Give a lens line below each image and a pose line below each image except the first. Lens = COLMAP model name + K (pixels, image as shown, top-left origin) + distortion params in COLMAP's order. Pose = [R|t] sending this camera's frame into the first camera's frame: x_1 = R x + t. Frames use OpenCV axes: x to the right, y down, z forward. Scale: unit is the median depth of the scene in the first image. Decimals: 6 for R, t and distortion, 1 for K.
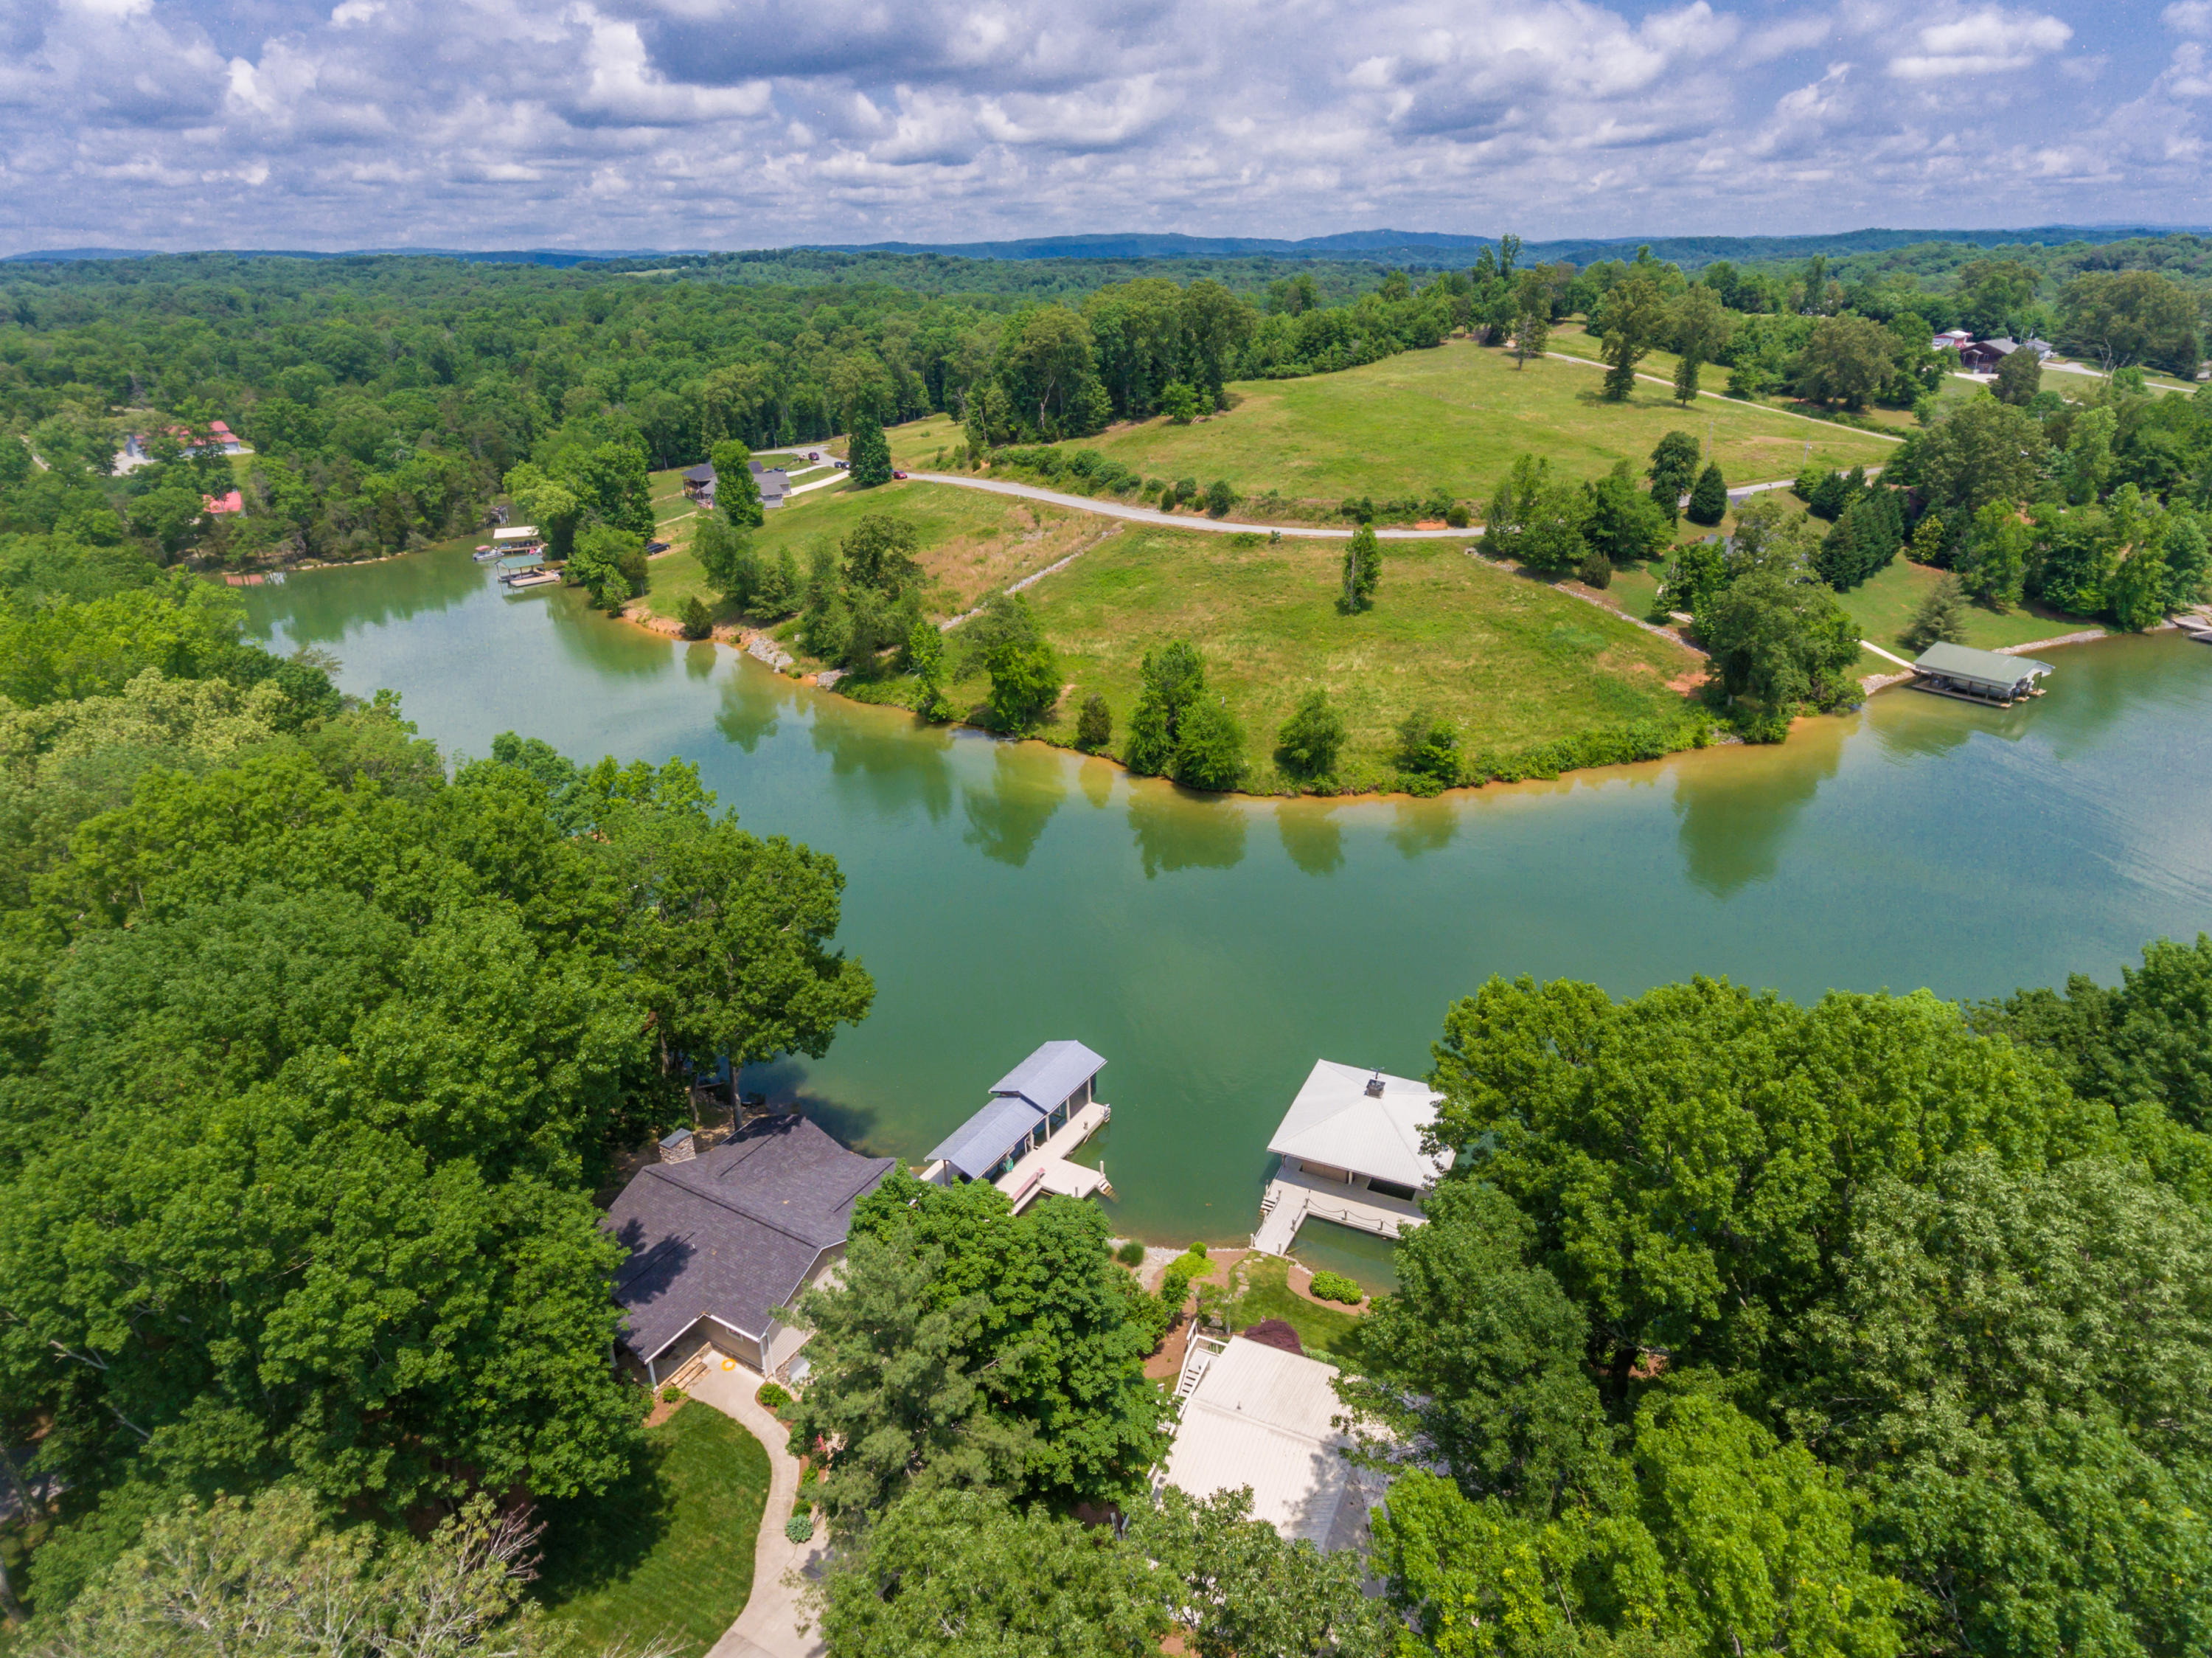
lens RADIAL K [[1328.1, 0, 1113.4], [0, 1328.1, 787.8], [0, 0, 1]] dist [-0.001905, 0.000568]
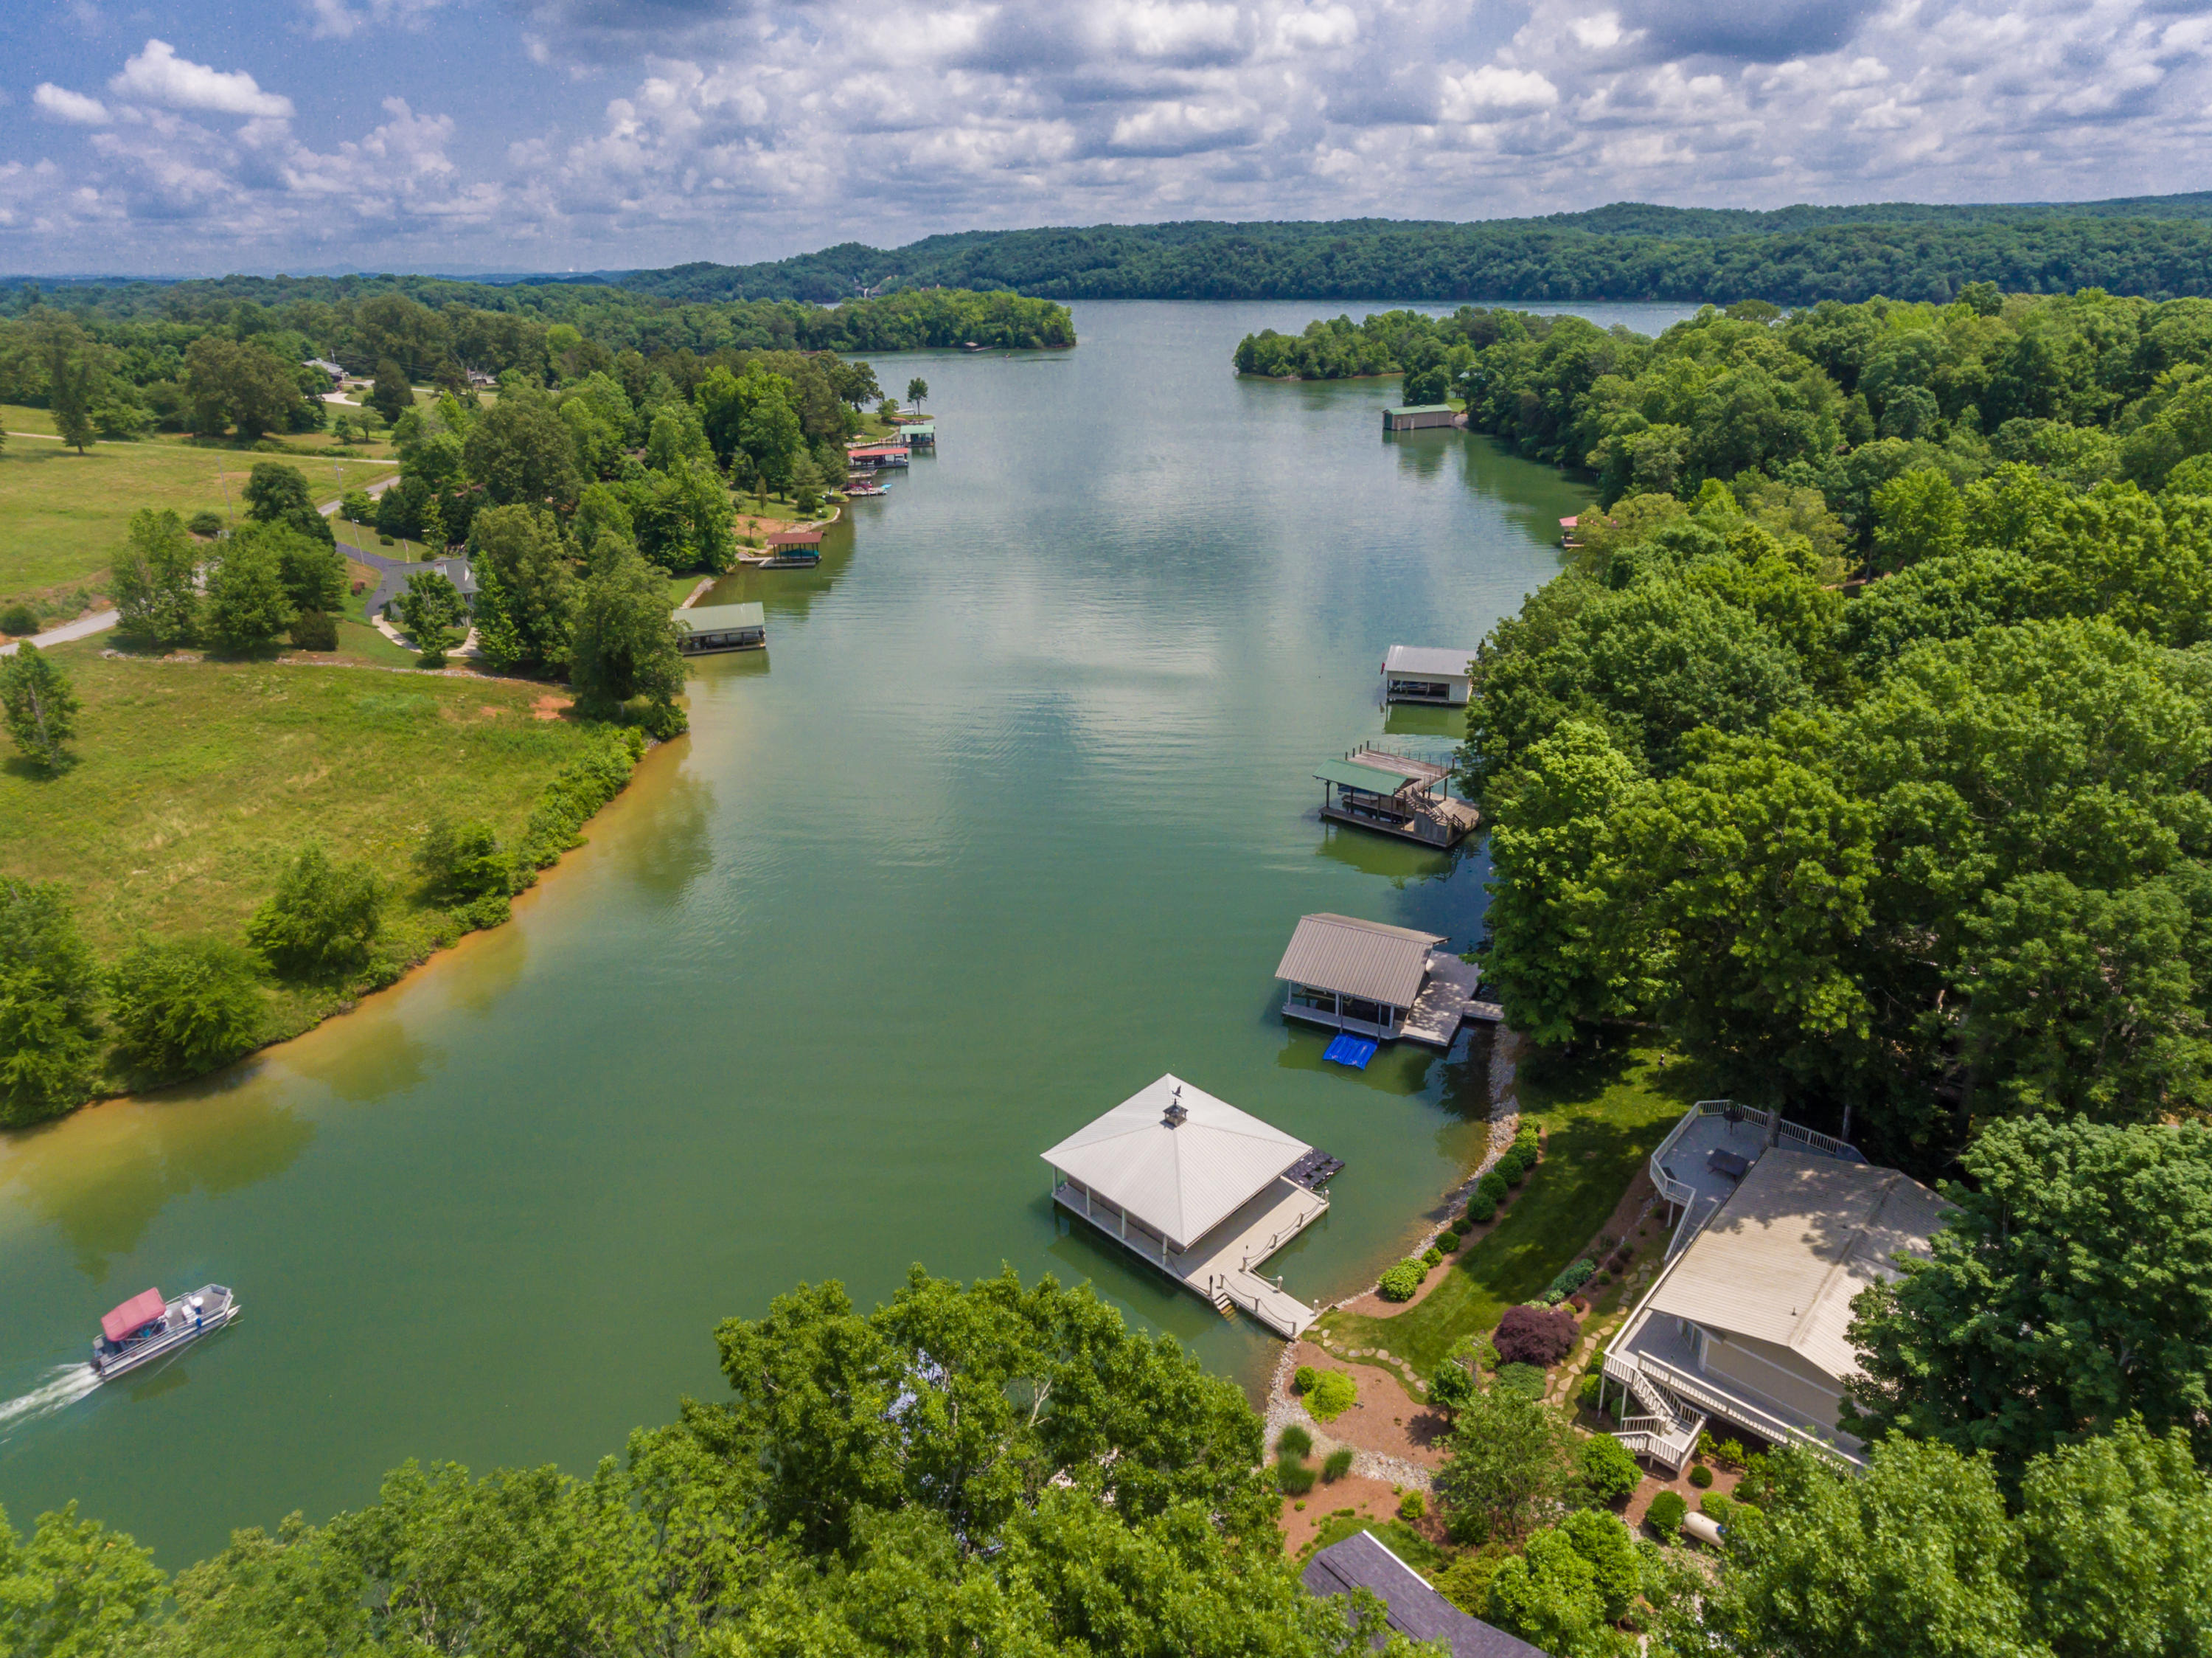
lens RADIAL K [[1323.5, 0, 1114.1], [0, 1323.5, 762.8], [0, 0, 1]] dist [-0.001699, 0.000054]
pose [[0.321071, -0.322195, 0.890564, -0.246222], [0.365127, 0.909766, 0.197505, -0.080992], [-0.873839, 0.261756, 0.409742, 0.299796]]
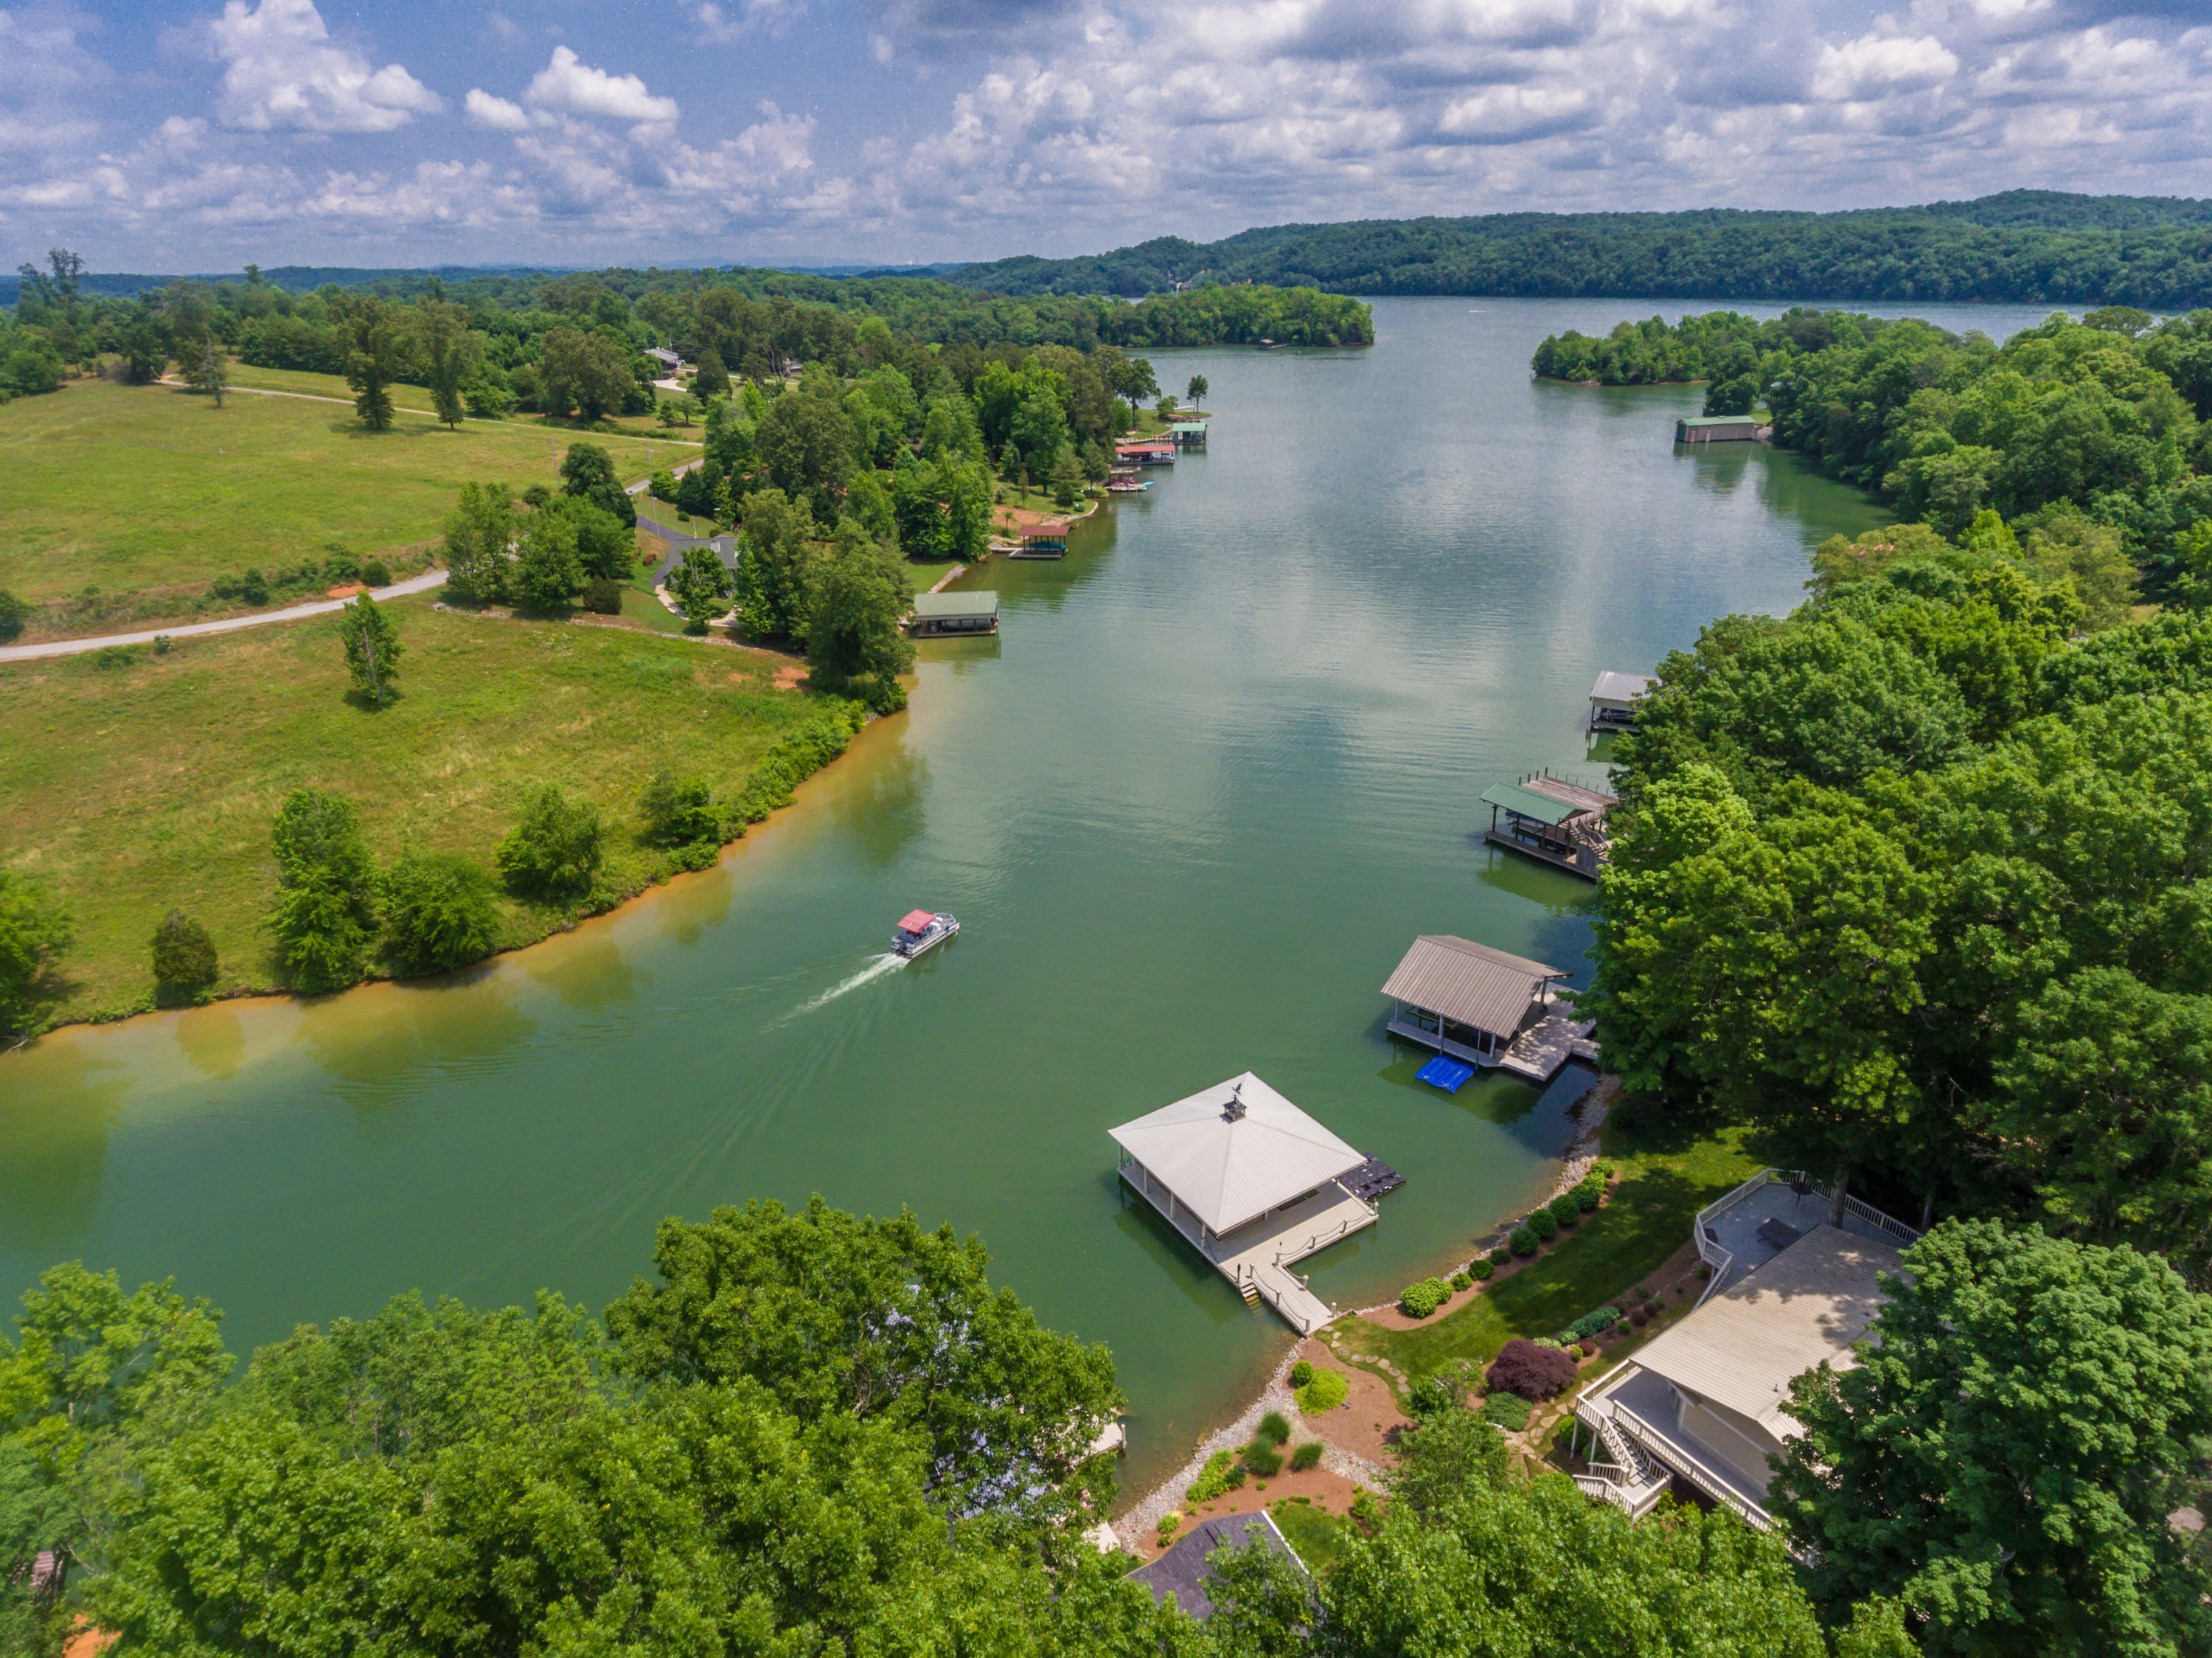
lens RADIAL K [[1301.6, 0, 1118.7], [0, 1301.6, 825.1], [0, 0, 1]] dist [-0.002071, 0.000226]
pose [[0.521246, -0.328968, 0.787453, -0.229598], [0.325247, 0.929654, 0.173081, -0.063862], [-0.788997, 0.165899, 0.591575, 0.244914]]
